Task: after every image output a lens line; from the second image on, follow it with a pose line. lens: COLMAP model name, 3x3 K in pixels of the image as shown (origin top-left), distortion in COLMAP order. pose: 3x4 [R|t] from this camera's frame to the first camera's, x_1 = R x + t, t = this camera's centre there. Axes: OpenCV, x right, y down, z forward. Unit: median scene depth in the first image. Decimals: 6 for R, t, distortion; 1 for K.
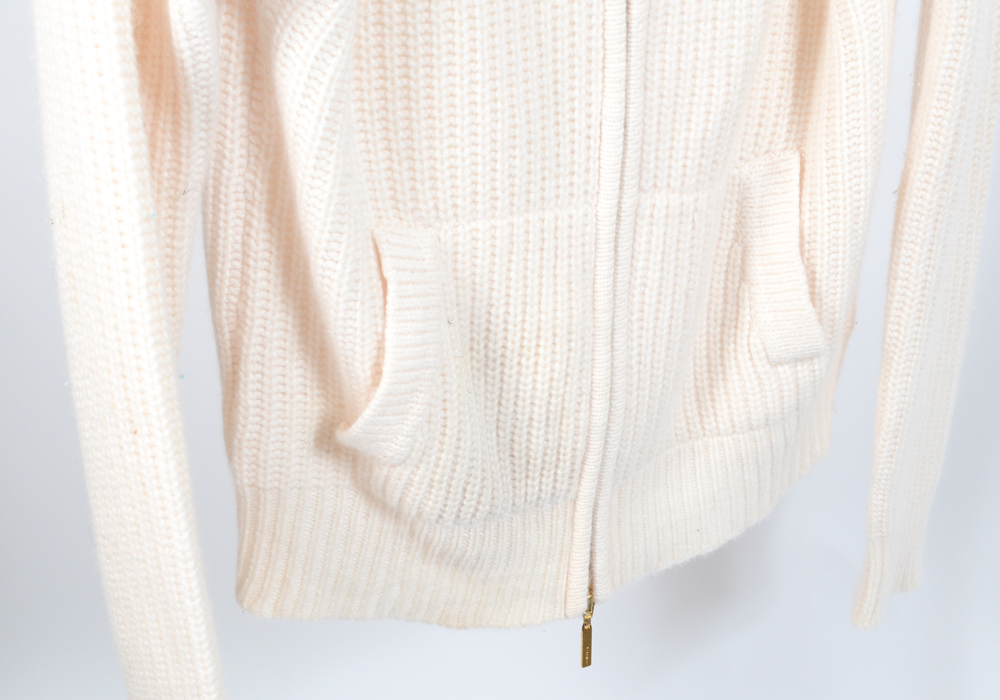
lens RADIAL K [[1235.9, 0, 508.8], [0, 1235.9, 352.5], [0, 0, 1]] dist [-0.053192, 0.000000]
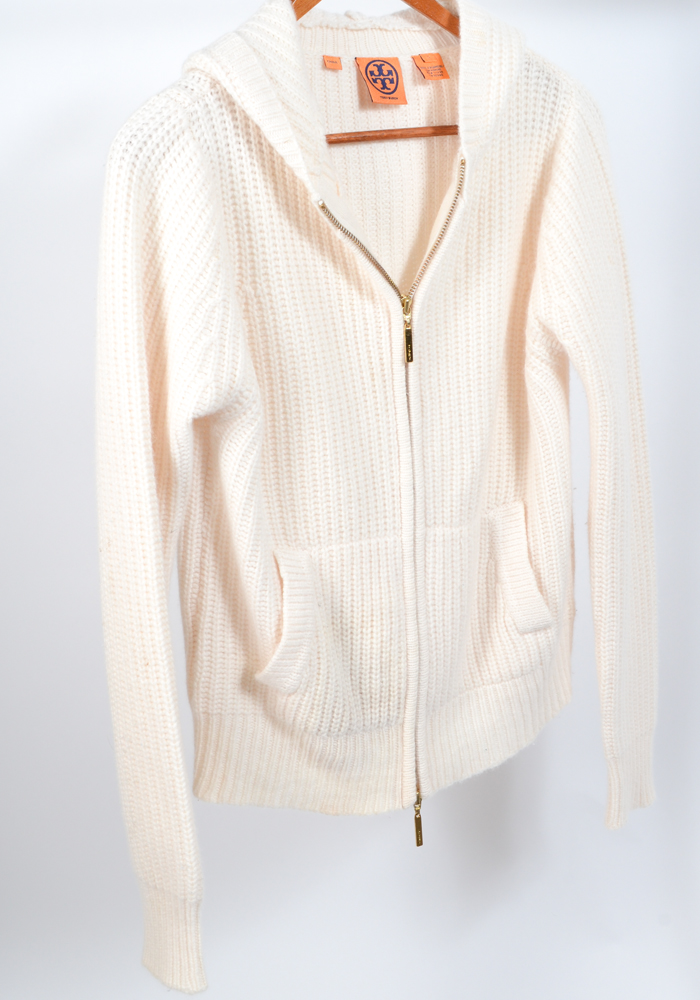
lens RADIAL K [[2009.5, 0, 348.8], [0, 2009.5, 499.7], [0, 0, 1]] dist [-0.024591, 0.000000]
pose [[0.998295, -0.058293, 0.003029, -0.006717], [0.056954, 0.961373, -0.269293, 0.576150], [0.012786, 0.269006, 0.963054, -1.687238]]
